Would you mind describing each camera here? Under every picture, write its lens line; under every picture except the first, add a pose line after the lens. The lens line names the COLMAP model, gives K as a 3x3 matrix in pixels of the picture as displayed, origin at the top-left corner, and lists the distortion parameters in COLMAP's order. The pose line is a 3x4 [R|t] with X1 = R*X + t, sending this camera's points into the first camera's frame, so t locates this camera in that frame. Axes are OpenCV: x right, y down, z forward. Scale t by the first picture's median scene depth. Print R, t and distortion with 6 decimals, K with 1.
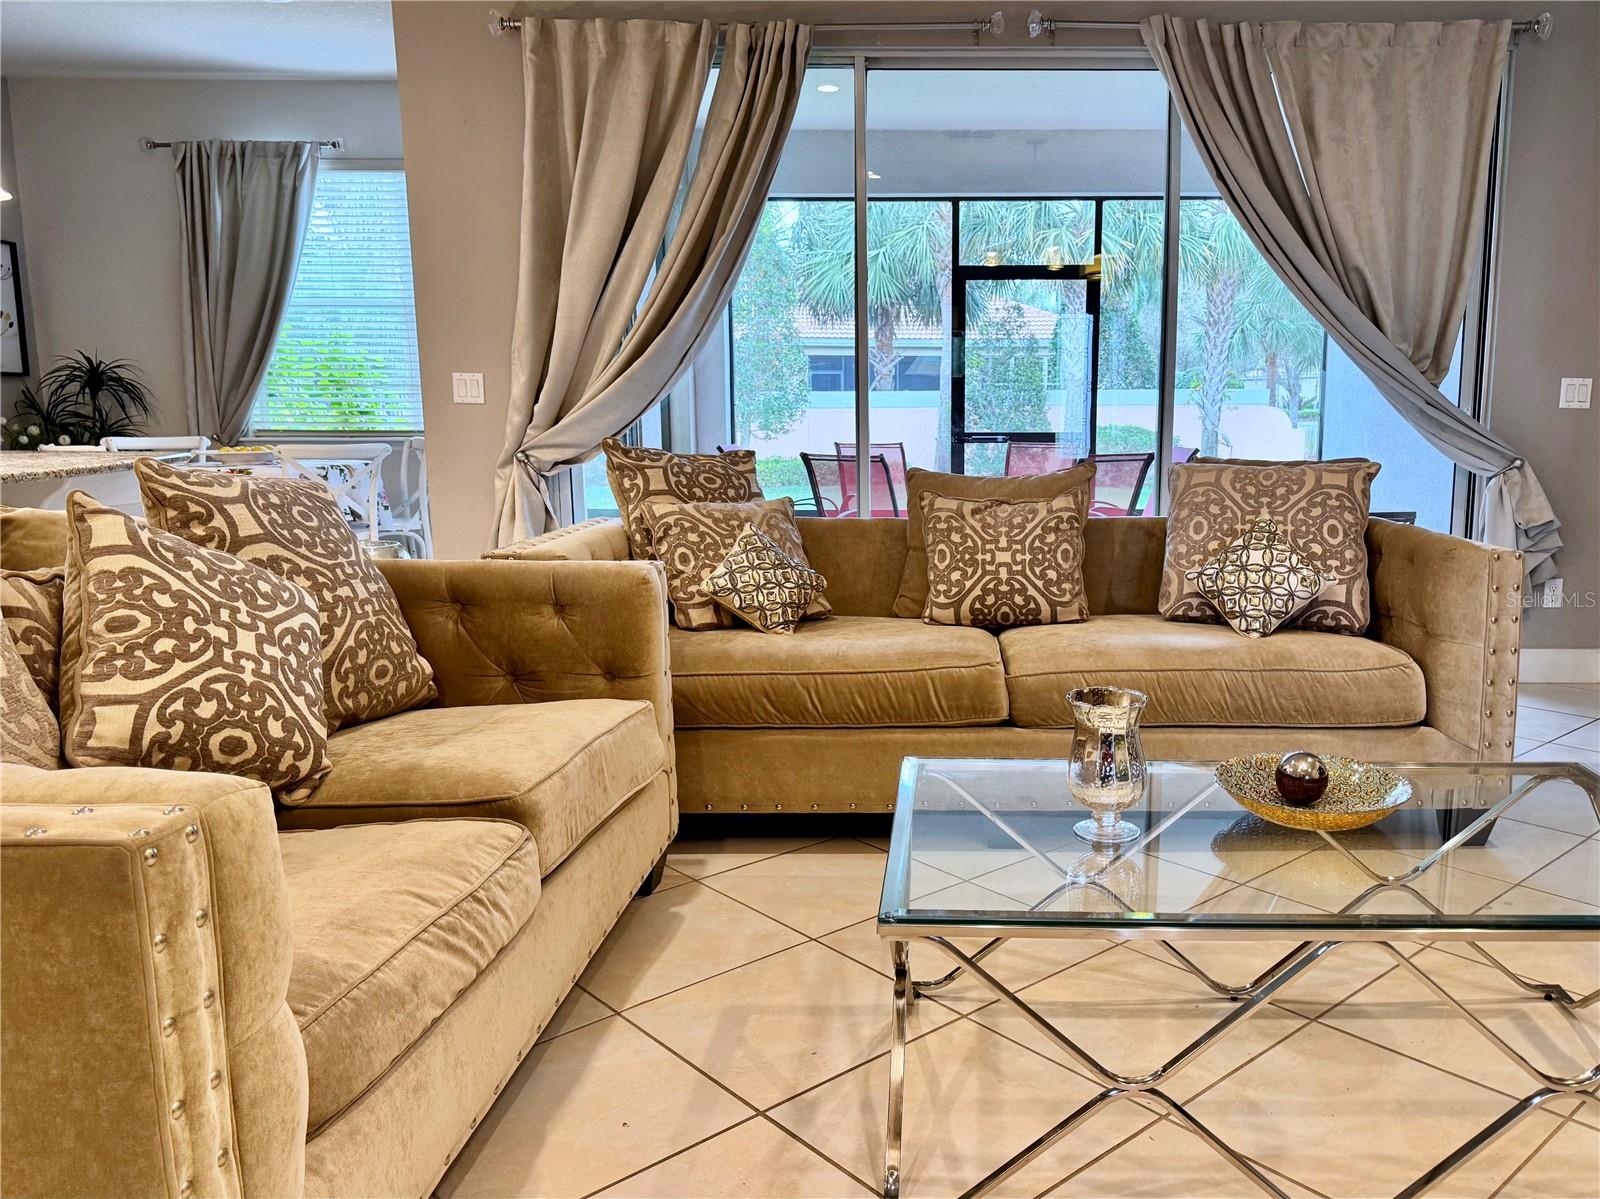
lens RADIAL K [[1223.5, 0, 953.5], [0, 1223.5, 593.3], [0, 0, 1]] dist [0.103353, -0.103390]
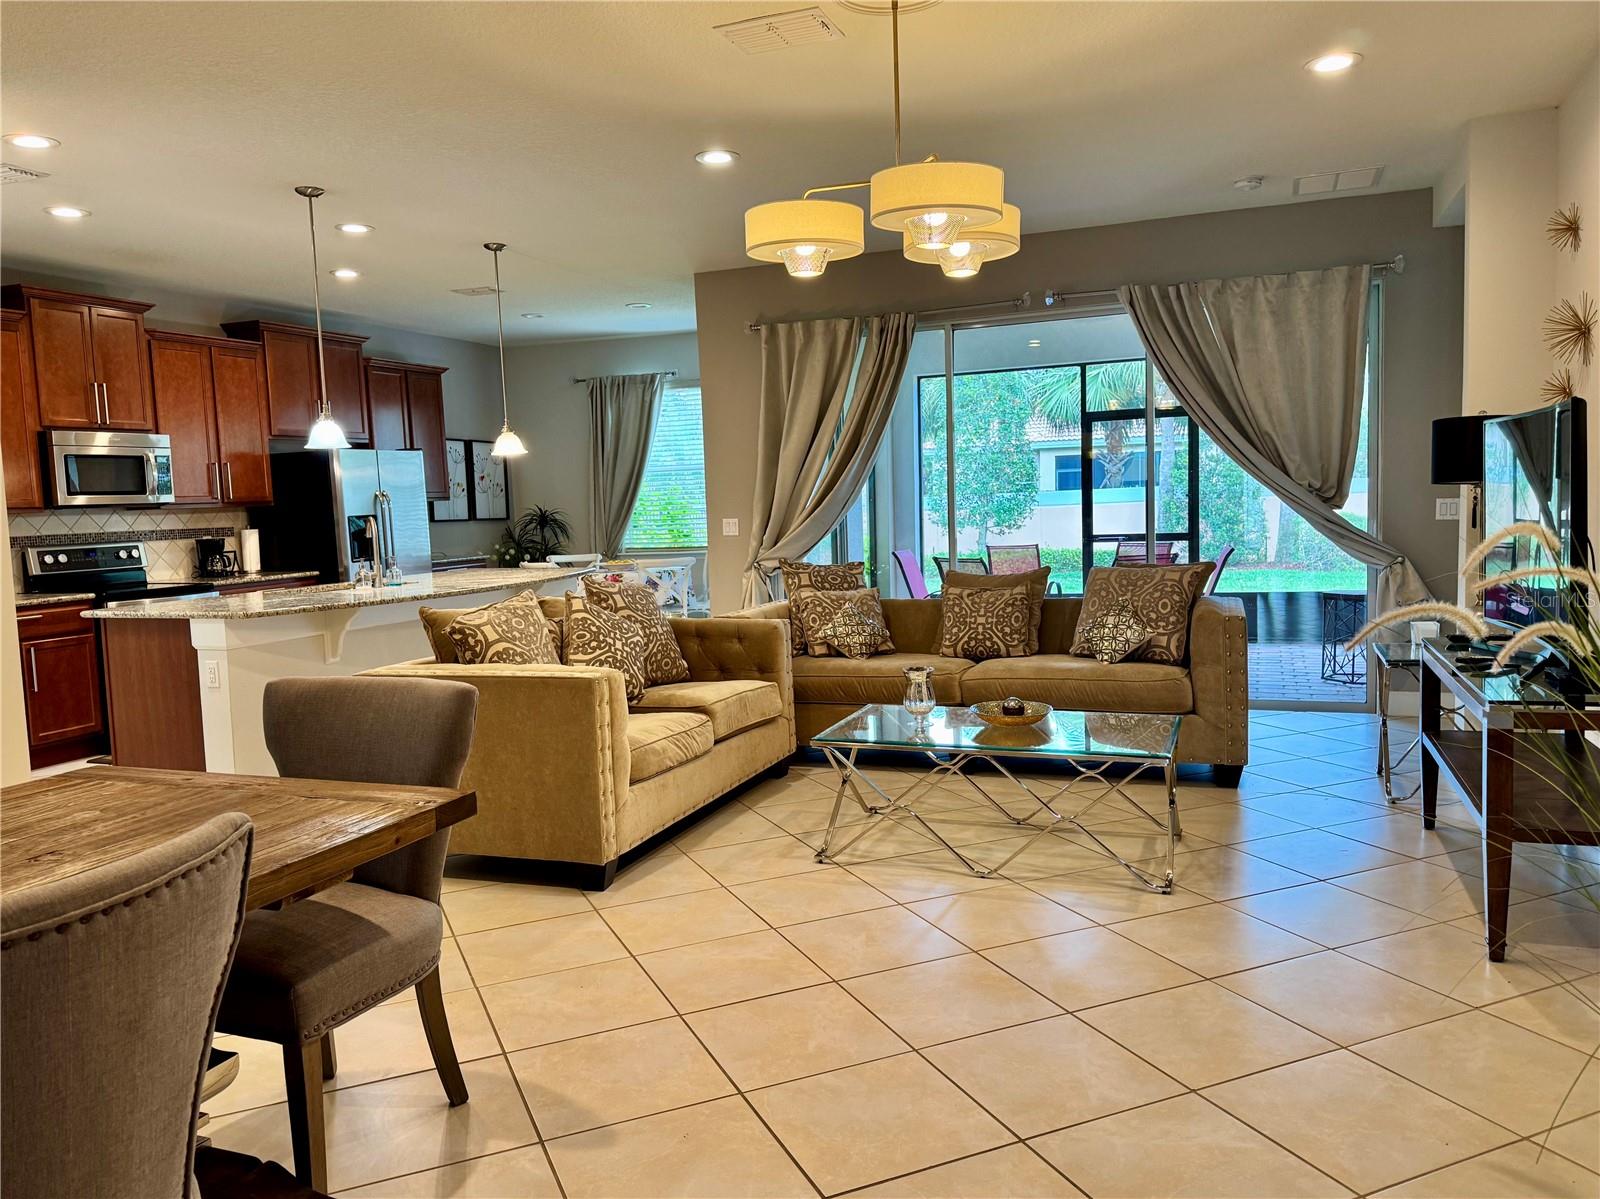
lens RADIAL K [[1155.2, 0, 800.0], [0, 1155.2, 599.5], [0, 0, 1]] dist [0.132953, -0.183626]
pose [[0.936401, -0.003965, -0.350910, 0.391374], [-0.018237, 0.998035, -0.059942, 0.047618], [0.350458, 0.062529, 0.934489, -0.694818]]
